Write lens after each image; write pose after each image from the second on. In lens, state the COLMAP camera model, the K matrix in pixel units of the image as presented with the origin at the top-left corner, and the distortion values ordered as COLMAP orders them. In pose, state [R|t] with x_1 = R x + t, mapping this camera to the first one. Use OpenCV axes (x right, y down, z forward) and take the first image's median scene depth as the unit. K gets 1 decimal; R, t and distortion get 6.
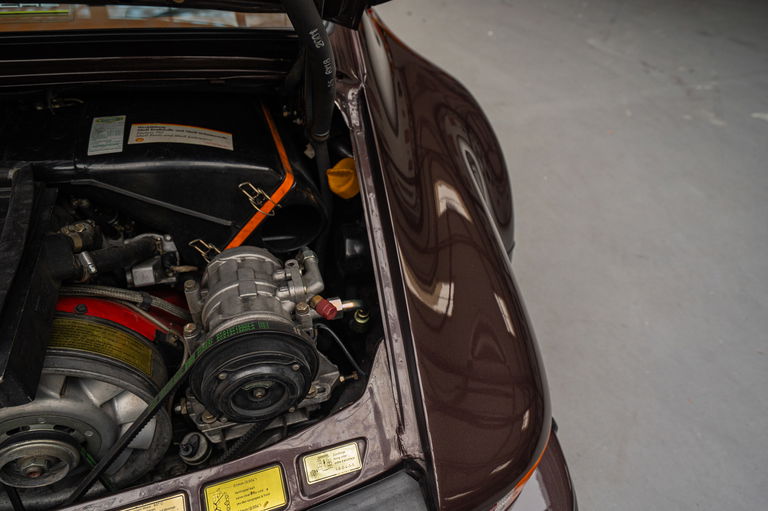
lens RADIAL K [[488.3, 0, 384.0], [0, 488.3, 255.5], [0, 0, 1]] dist [0.018280, -0.000661]
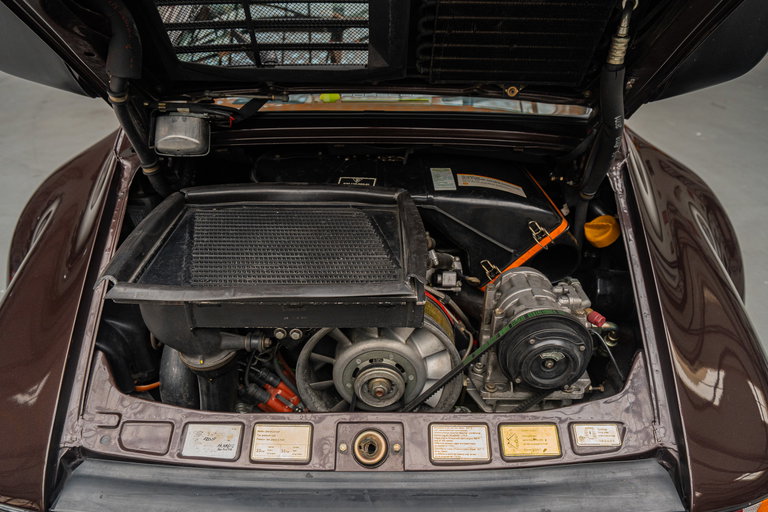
lens RADIAL K [[517.8, 0, 384.0], [0, 517.8, 256.0], [0, 0, 1]] dist [0.009014, 0.001900]
pose [[0.947636, 0.118162, -0.296688, -0.250438], [-0.169673, 0.973348, -0.154287, 0.242528], [0.270550, 0.196548, 0.942429, -0.444719]]
